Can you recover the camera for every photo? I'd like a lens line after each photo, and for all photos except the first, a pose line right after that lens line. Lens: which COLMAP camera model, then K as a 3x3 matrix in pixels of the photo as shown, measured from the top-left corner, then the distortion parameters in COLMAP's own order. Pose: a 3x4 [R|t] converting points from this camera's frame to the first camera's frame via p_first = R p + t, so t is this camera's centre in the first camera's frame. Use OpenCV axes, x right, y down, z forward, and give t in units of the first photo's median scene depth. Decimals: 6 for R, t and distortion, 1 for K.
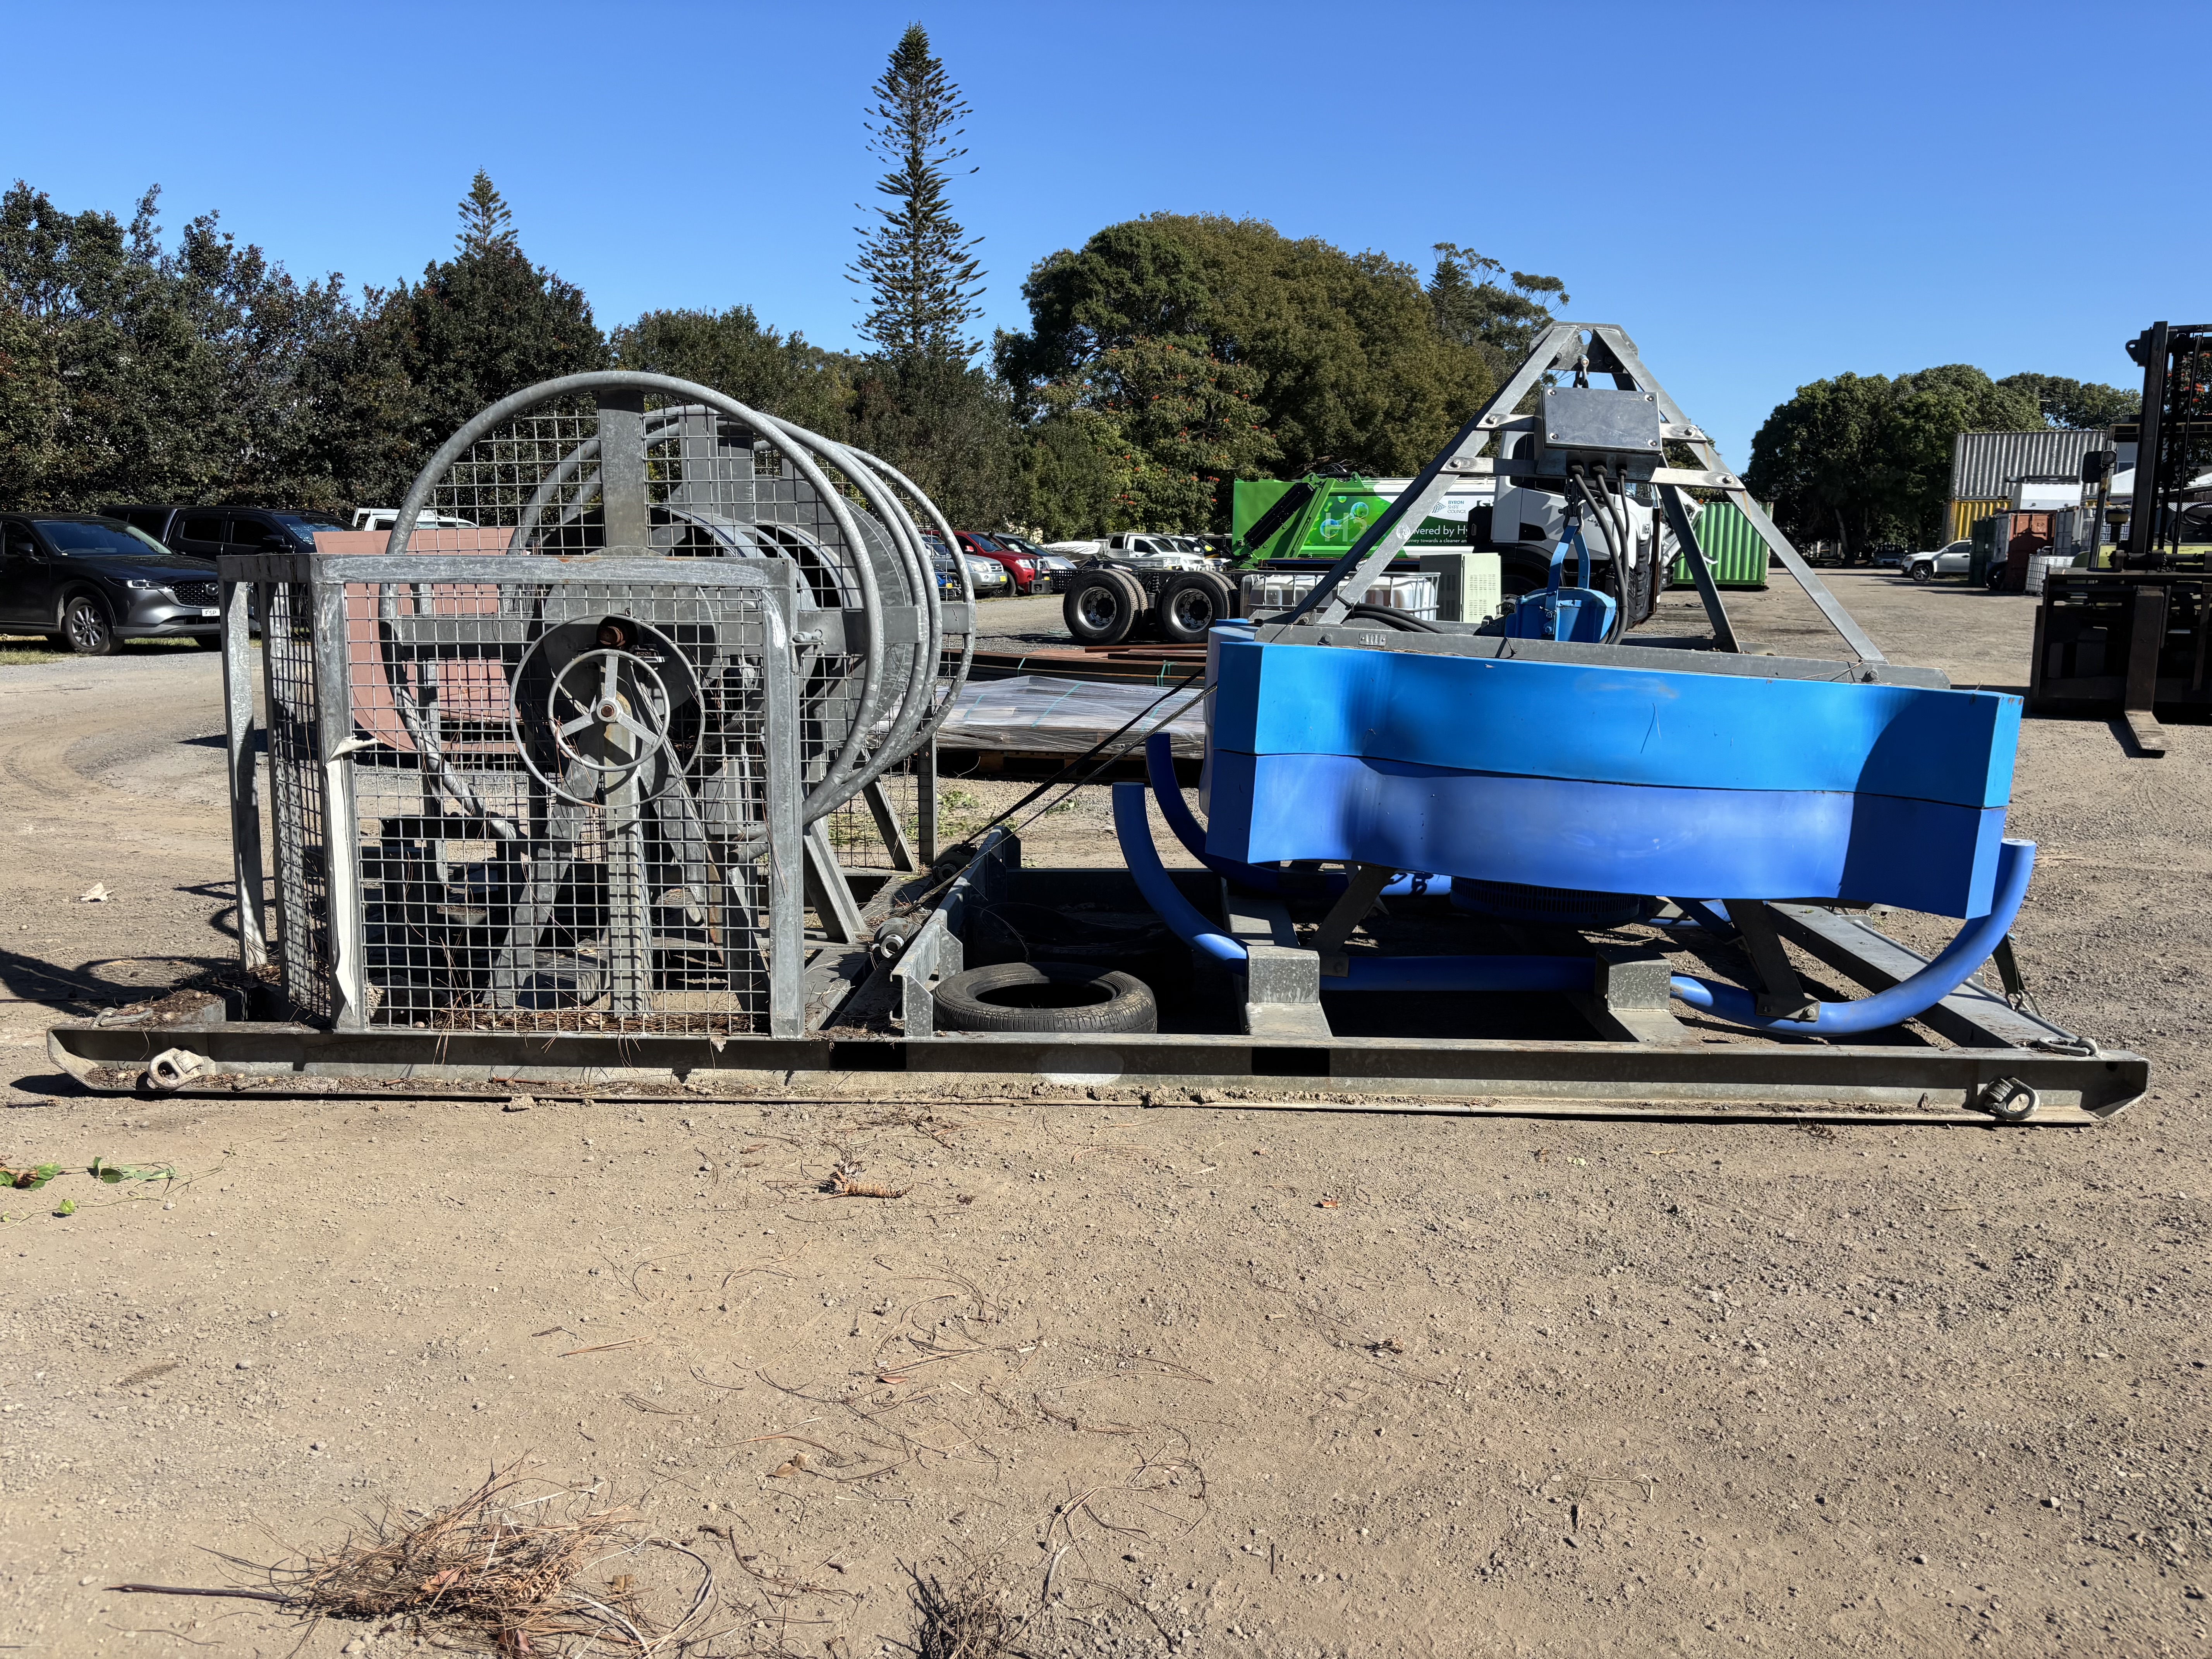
lens RADIAL K [[1687.5, 0, 1118.8], [0, 1687.5, 837.5], [0, 0, 1]] dist [0.047046, -0.060240]
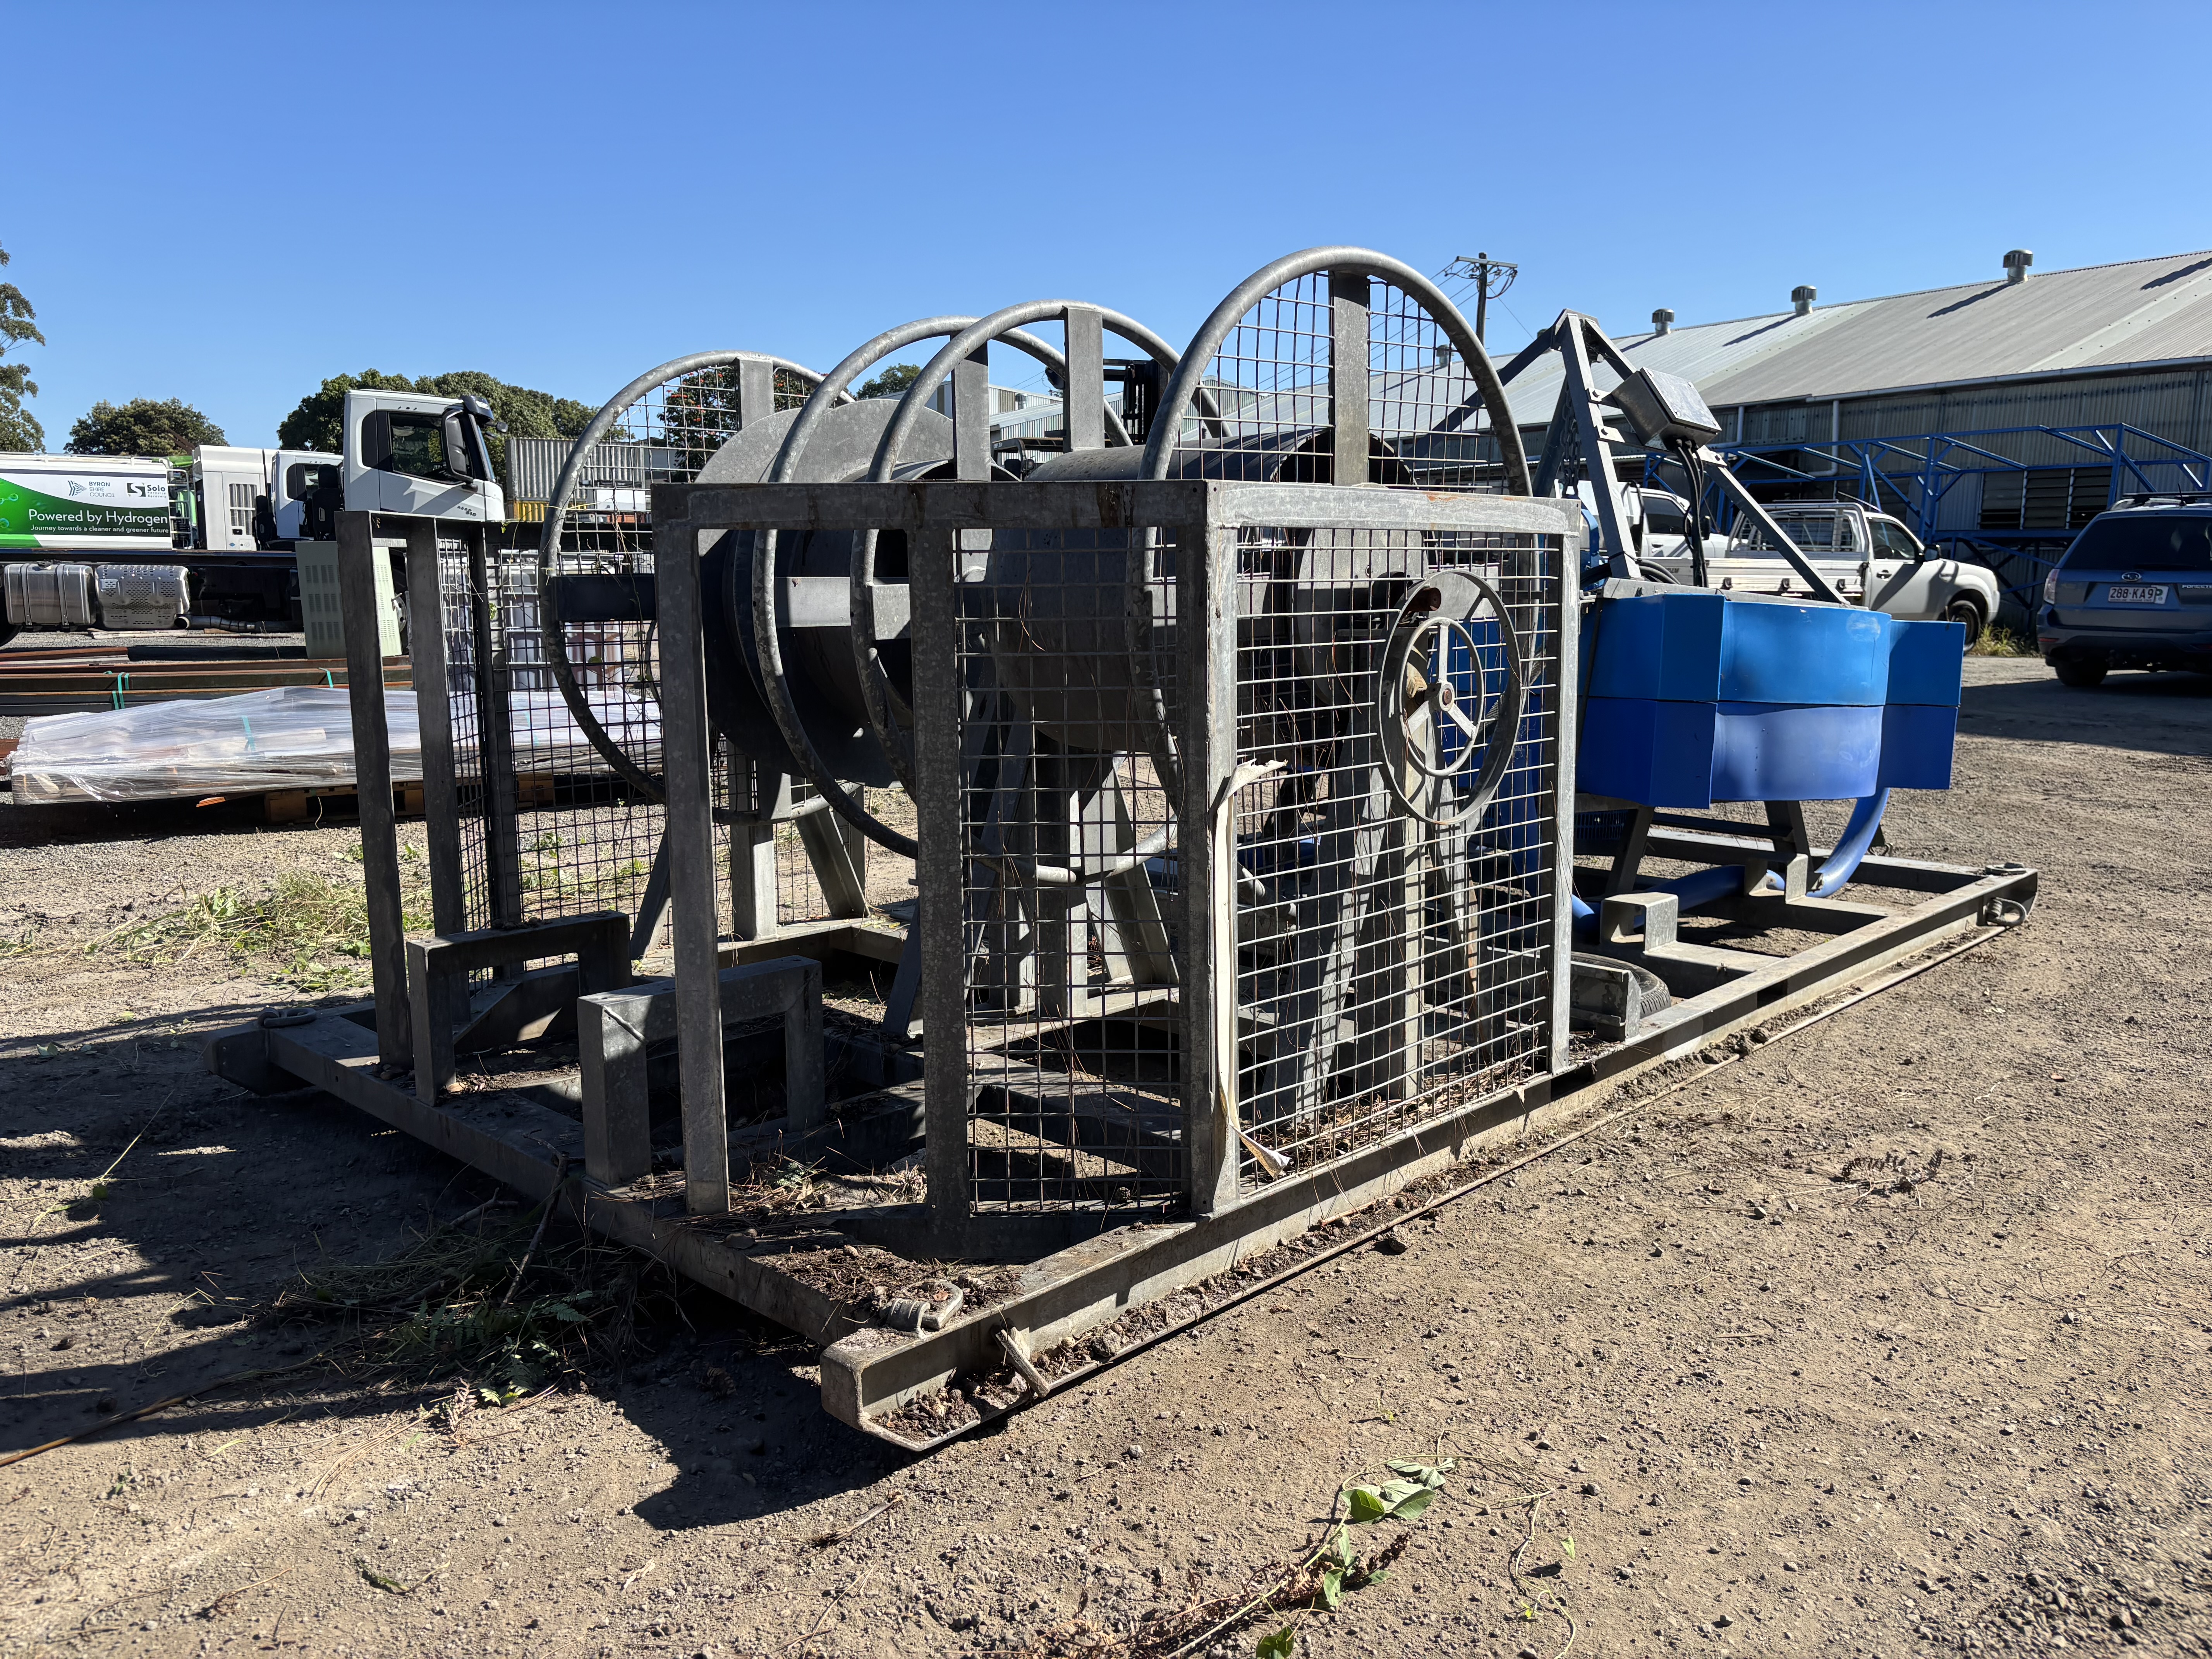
lens RADIAL K [[1666.3, 0, 1097.5], [0, 1666.3, 846.2], [0, 0, 1]] dist [0.045742, -0.053491]
pose [[0.671426, -0.123452, 0.730716, -0.139243], [0.117937, 0.991261, 0.059102, -0.010449], [-0.731627, 0.046496, 0.680118, 0.086039]]
